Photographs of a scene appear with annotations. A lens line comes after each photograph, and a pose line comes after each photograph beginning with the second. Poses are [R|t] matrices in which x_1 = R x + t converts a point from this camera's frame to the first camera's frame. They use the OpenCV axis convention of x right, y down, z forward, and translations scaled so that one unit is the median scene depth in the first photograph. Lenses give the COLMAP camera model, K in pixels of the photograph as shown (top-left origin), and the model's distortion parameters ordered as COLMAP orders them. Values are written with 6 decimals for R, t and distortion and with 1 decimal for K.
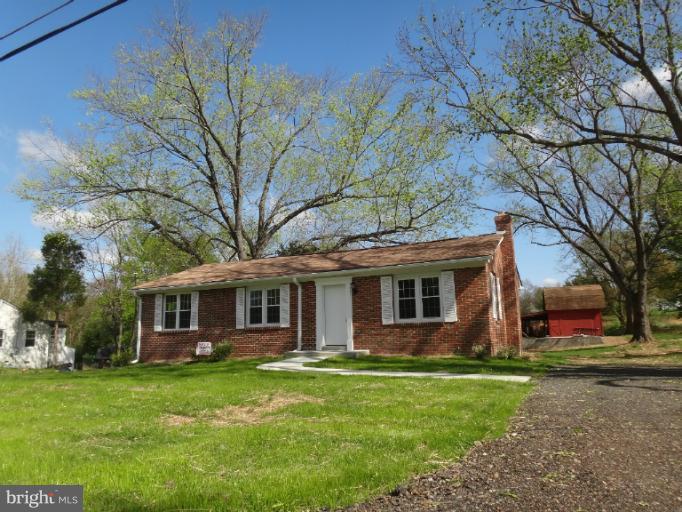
lens RADIAL K [[471.6, 0, 339.6], [0, 471.6, 254.3], [0, 0, 1]] dist [-0.037357, 0.000397]
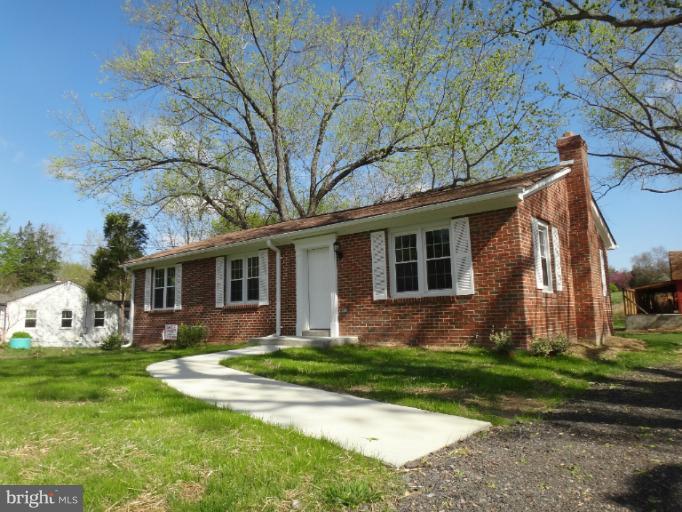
lens RADIAL K [[471.6, 0, 342.0], [0, 471.6, 254.4], [0, 0, 1]] dist [-0.037357, 0.000397]
pose [[0.973763, -0.033103, -0.225143, 0.164195], [0.044049, 0.998070, 0.043767, 0.038379], [0.223259, -0.052536, 0.973342, 0.249236]]
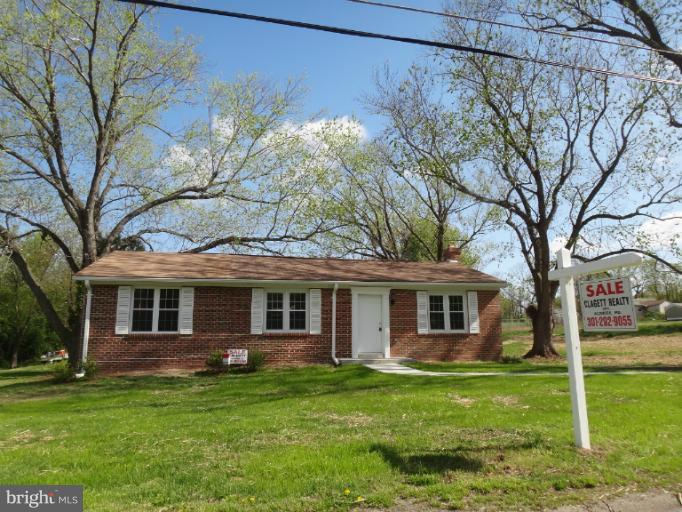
lens RADIAL K [[471.6, 0, 340.8], [0, 471.6, 256.6], [0, 0, 1]] dist [-0.037357, 0.000397]
pose [[0.801296, 0.127132, 0.584604, -0.580239], [-0.111061, 0.991786, -0.063454, 0.047219], [-0.587869, -0.014081, 0.808834, 0.170895]]
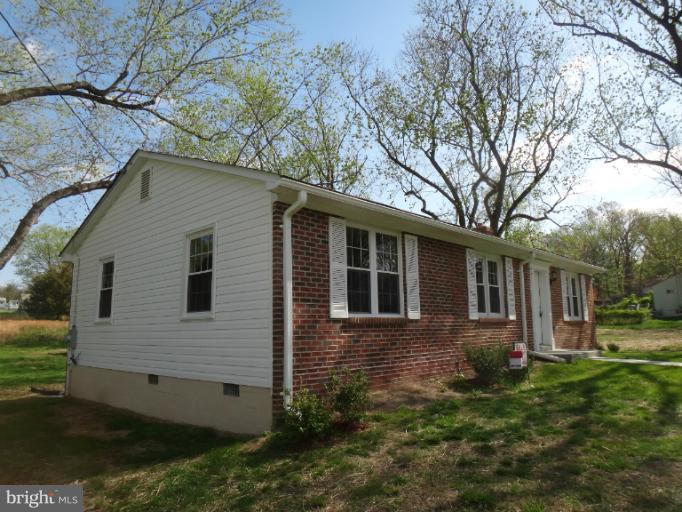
lens RADIAL K [[471.6, 0, 343.8], [0, 471.6, 257.3], [0, 0, 1]] dist [-0.037357, 0.000397]
pose [[0.285011, 0.161858, 0.944760, -0.755294], [-0.160267, 0.979812, -0.119514, 0.165006], [-0.945031, -0.117351, 0.305197, 0.914338]]
